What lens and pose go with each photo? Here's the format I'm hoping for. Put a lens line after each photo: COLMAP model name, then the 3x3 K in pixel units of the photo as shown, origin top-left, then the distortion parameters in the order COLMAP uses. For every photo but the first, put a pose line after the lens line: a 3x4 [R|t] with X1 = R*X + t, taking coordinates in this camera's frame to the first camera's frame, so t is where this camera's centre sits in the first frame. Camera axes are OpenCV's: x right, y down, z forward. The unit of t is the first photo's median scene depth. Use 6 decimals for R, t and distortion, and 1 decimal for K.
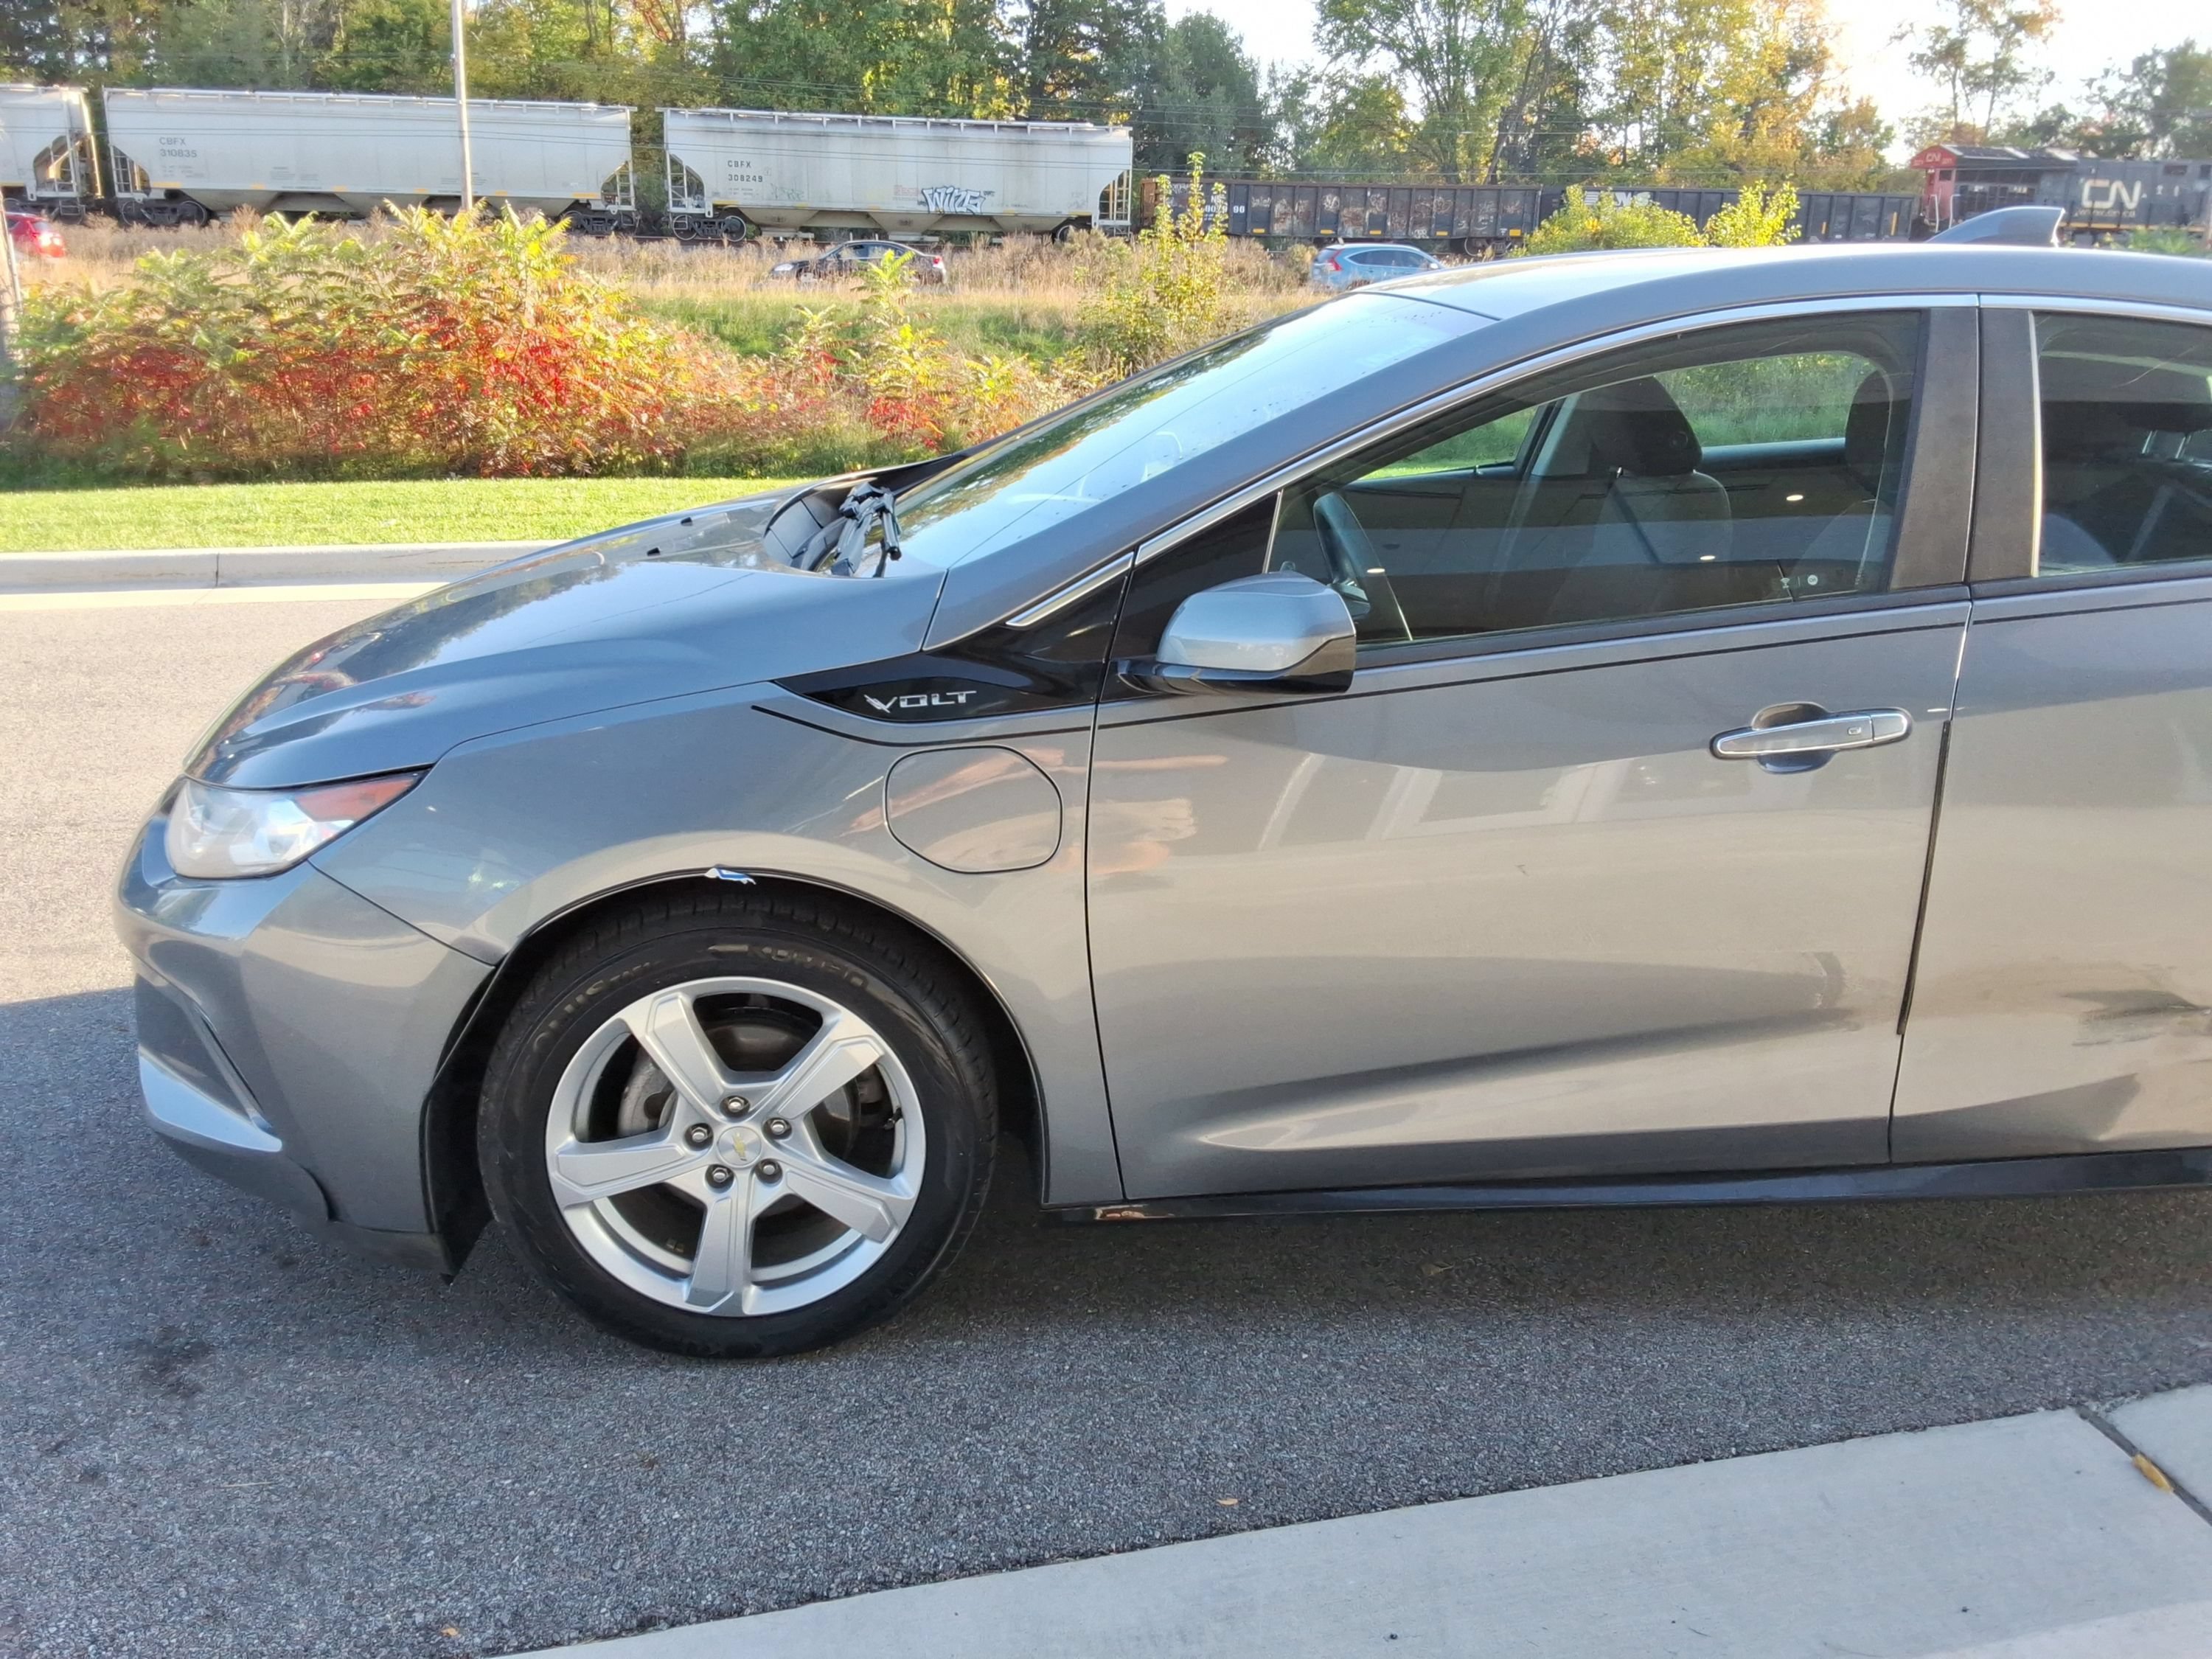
lens RADIAL K [[1762.5, 0, 1089.8], [0, 1762.5, 831.9], [0, 0, 1]] dist [0.066998, -0.100279]
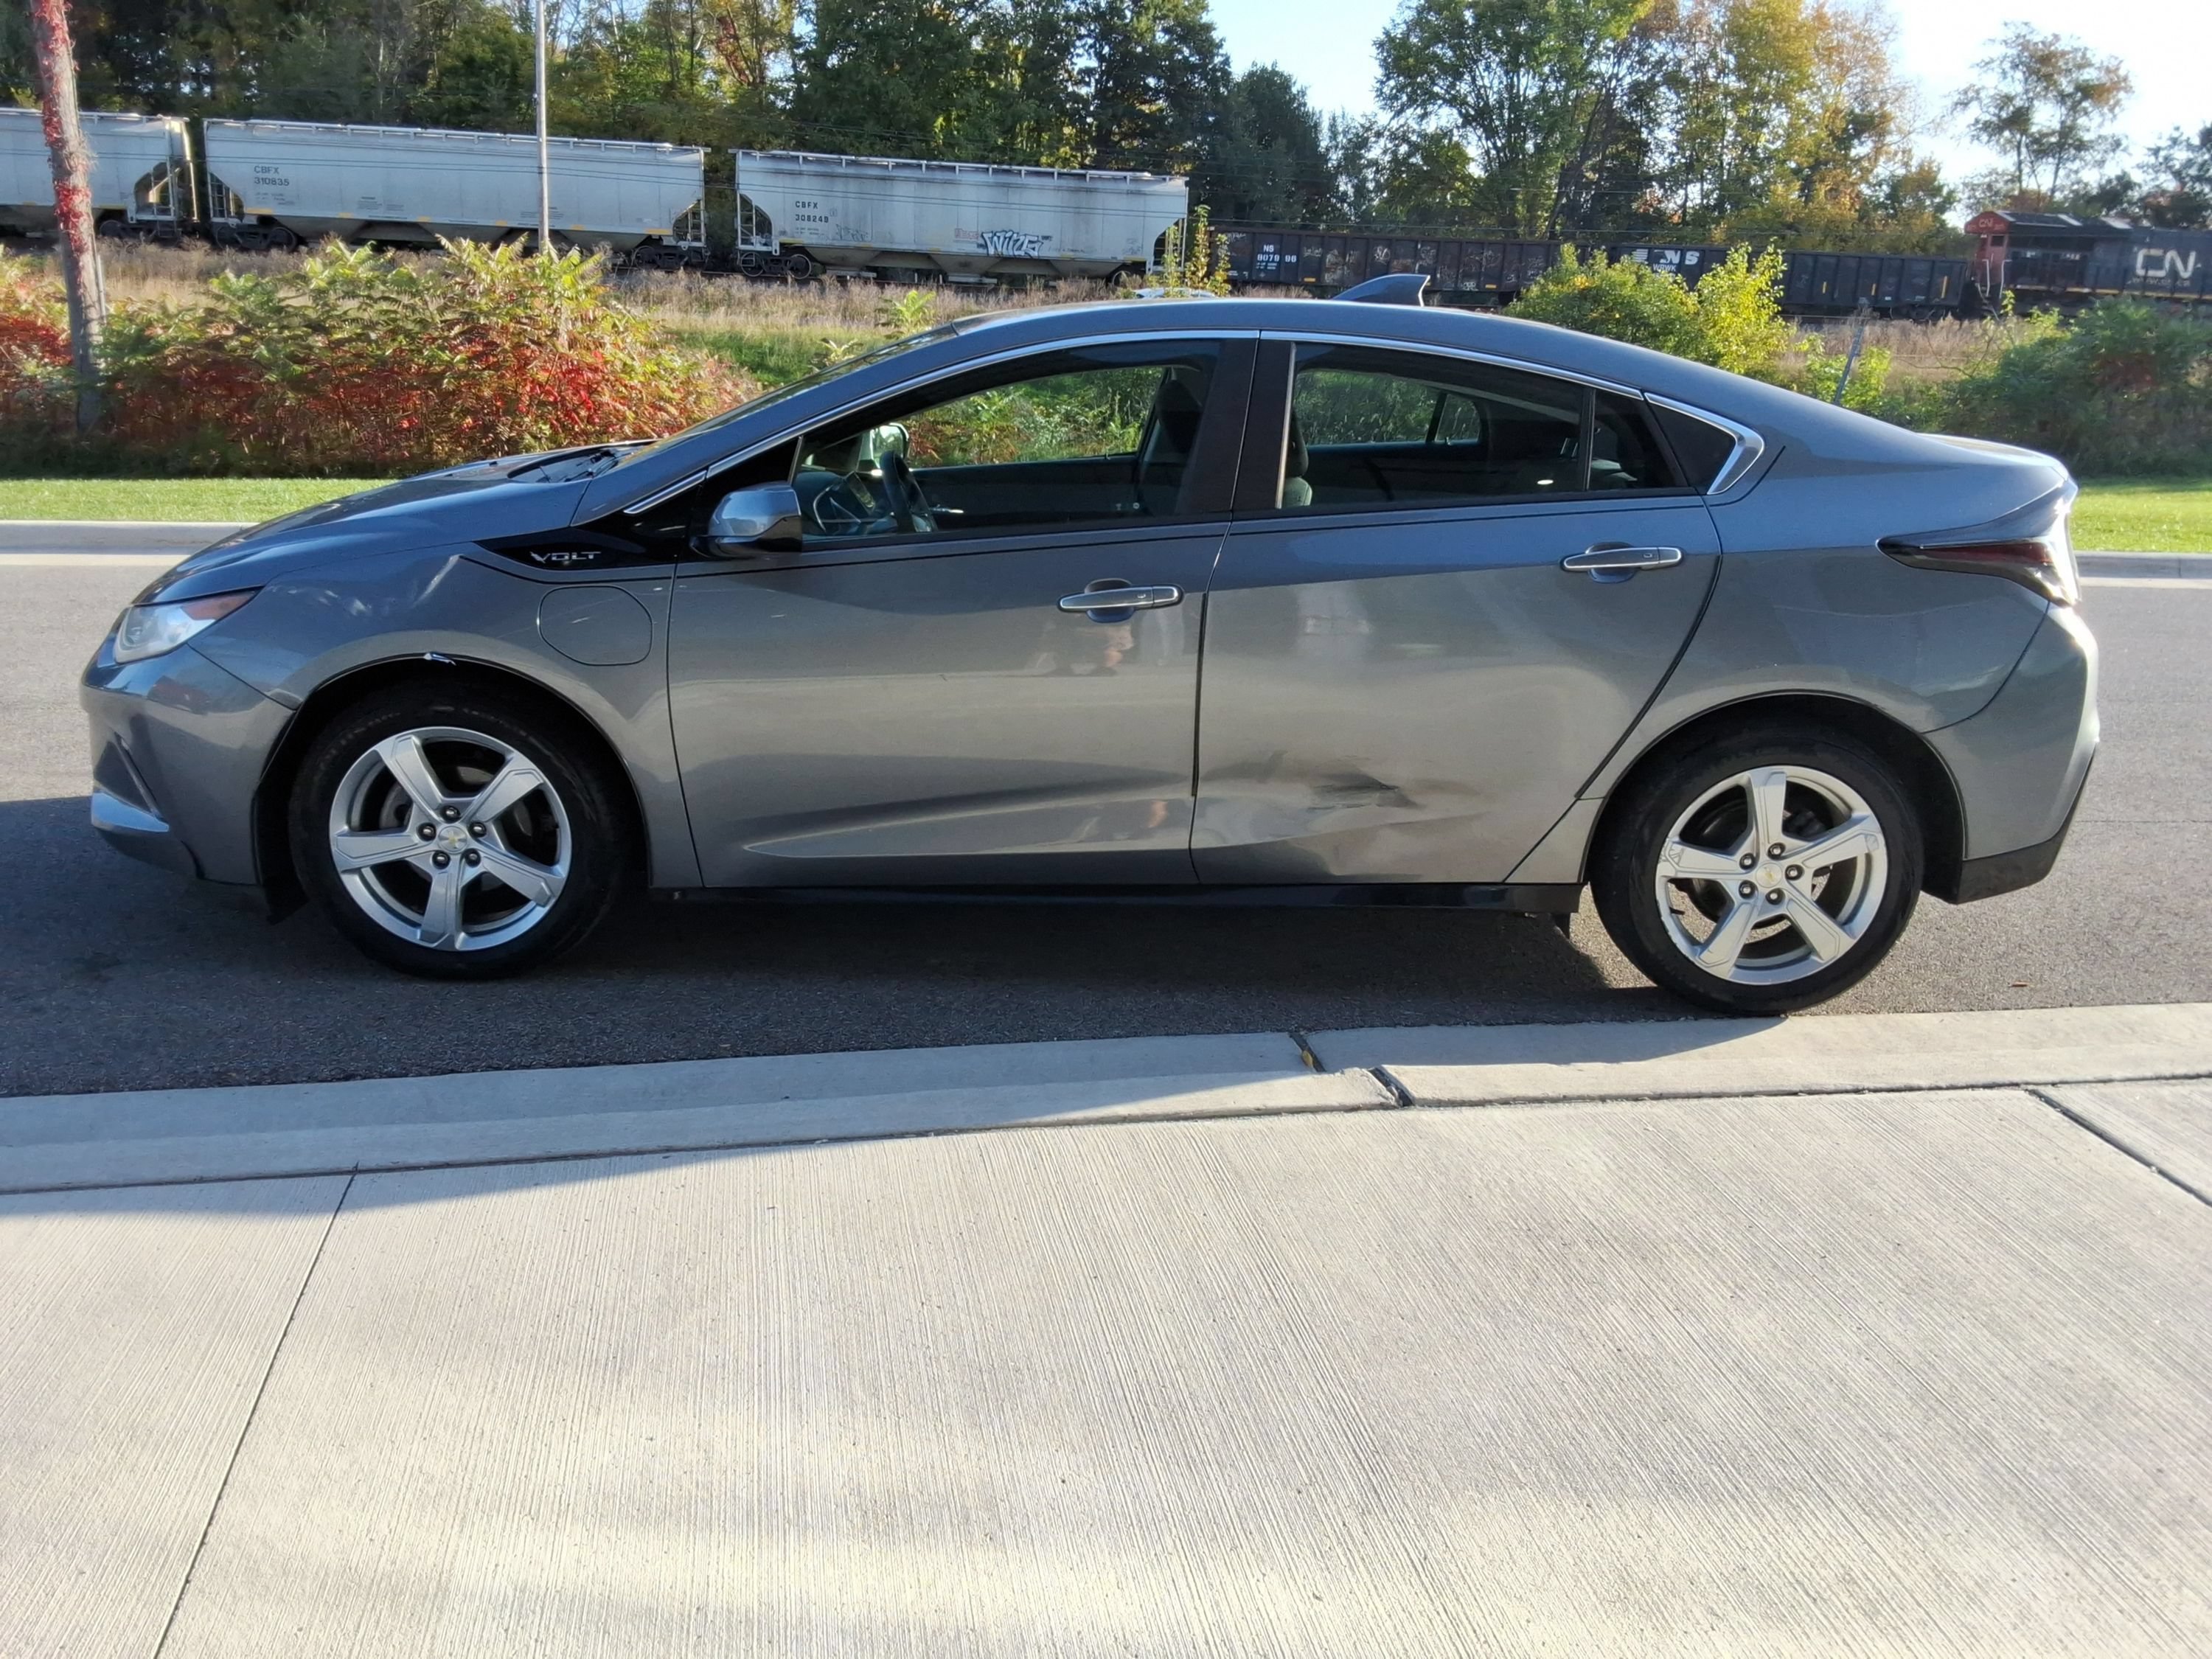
lens RADIAL K [[1762.5, 0, 1089.6], [0, 1762.5, 825.7], [0, 0, 1]] dist [0.066998, -0.100279]
pose [[0.998905, 0.033133, -0.033019, 0.411982], [-0.033969, 0.999108, -0.025098, 0.180887], [0.032158, 0.026192, 0.999140, -0.554379]]
